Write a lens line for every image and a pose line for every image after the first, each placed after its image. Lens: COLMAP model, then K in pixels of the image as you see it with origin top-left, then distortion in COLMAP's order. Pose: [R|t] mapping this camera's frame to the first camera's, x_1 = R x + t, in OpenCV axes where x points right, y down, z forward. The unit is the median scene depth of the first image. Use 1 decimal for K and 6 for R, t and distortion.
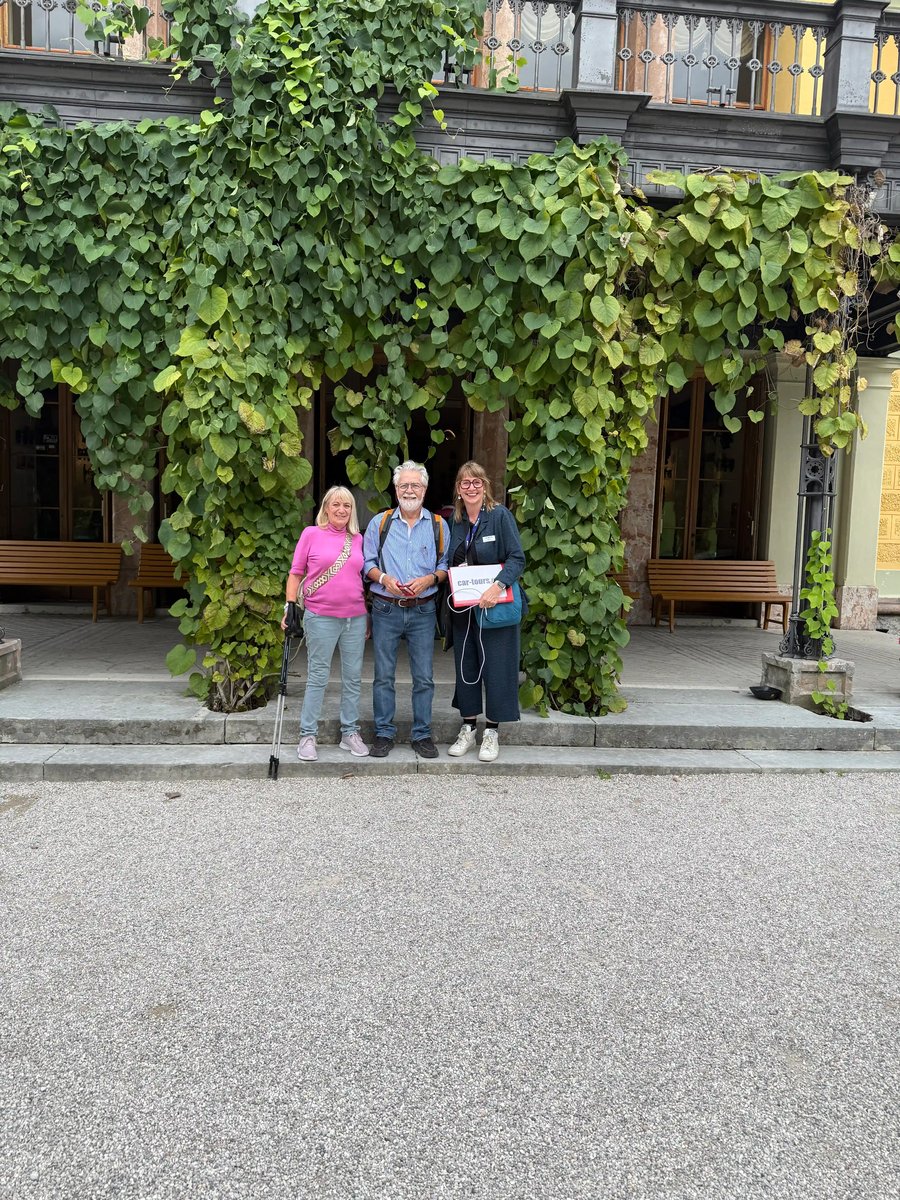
lens RADIAL K [[840.6, 0, 450.0], [0, 840.6, 600.0], [0, 0, 1]] dist [0.084640, -0.166440]
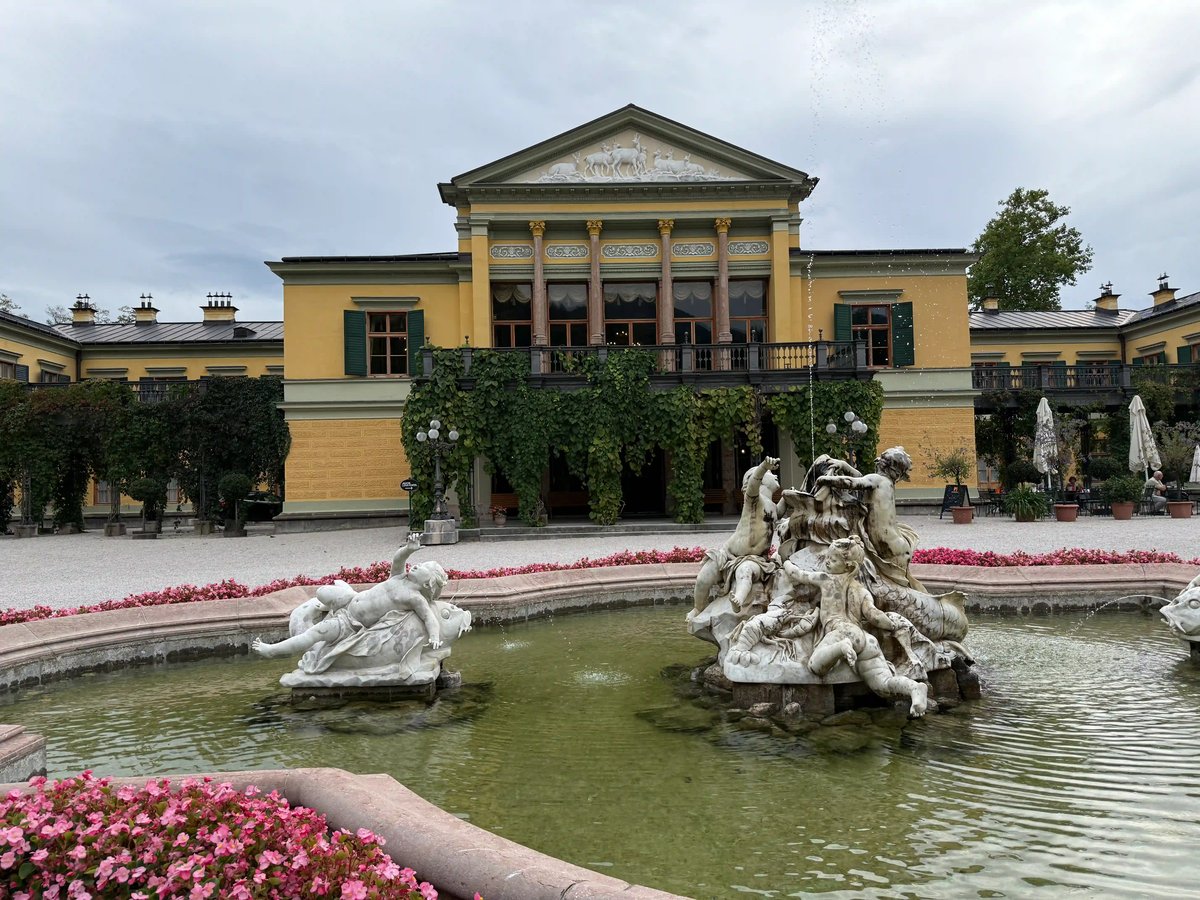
lens RADIAL K [[840.6, 0, 600.0], [0, 840.6, 450.0], [0, 0, 1]] dist [0.084640, -0.166440]
pose [[0.995607, -0.055731, -0.075234, 0.038861], [0.045067, 0.989592, -0.136661, 0.321388], [0.082067, 0.132670, 0.987757, -3.092407]]
